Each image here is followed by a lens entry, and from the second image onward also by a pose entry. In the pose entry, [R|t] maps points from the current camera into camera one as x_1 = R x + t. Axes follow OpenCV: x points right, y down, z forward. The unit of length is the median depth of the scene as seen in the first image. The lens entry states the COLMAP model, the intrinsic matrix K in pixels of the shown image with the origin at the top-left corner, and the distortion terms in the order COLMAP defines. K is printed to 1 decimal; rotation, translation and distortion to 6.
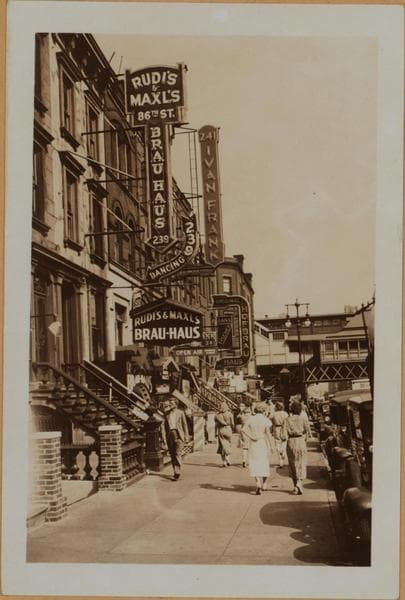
lens RADIAL K [[889.7, 0, 202.5], [0, 889.7, 300.0], [0, 0, 1]] dist [0.023697, -0.019847]
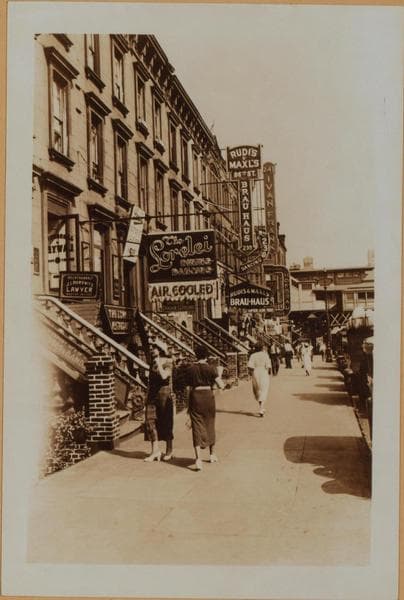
lens RADIAL K [[889.7, 0, 202.0], [0, 889.7, 300.0], [0, 0, 1]] dist [0.023697, -0.019847]
pose [[0.999620, 0.005467, -0.027009, -0.065850], [-0.003651, 0.997758, 0.066828, -0.061575], [0.027314, -0.066704, 0.997399, -0.548444]]
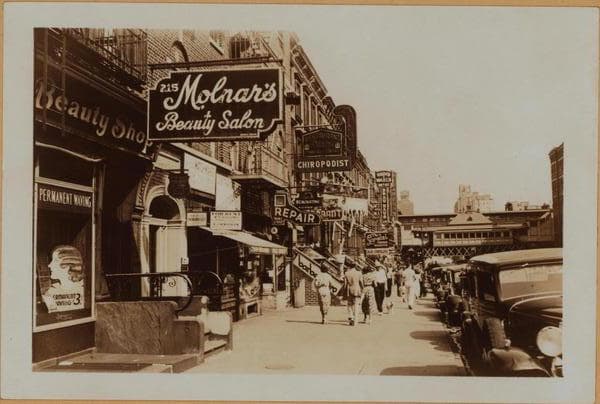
lens RADIAL K [[889.7, 0, 300.0], [0, 889.7, 202.0], [0, 0, 1]] dist [0.023697, -0.019847]
pose [[0.999070, 0.035903, -0.023884, -0.223092], [-0.034831, 0.998430, 0.043872, -0.214518], [0.025422, -0.042999, 0.998752, -1.882043]]
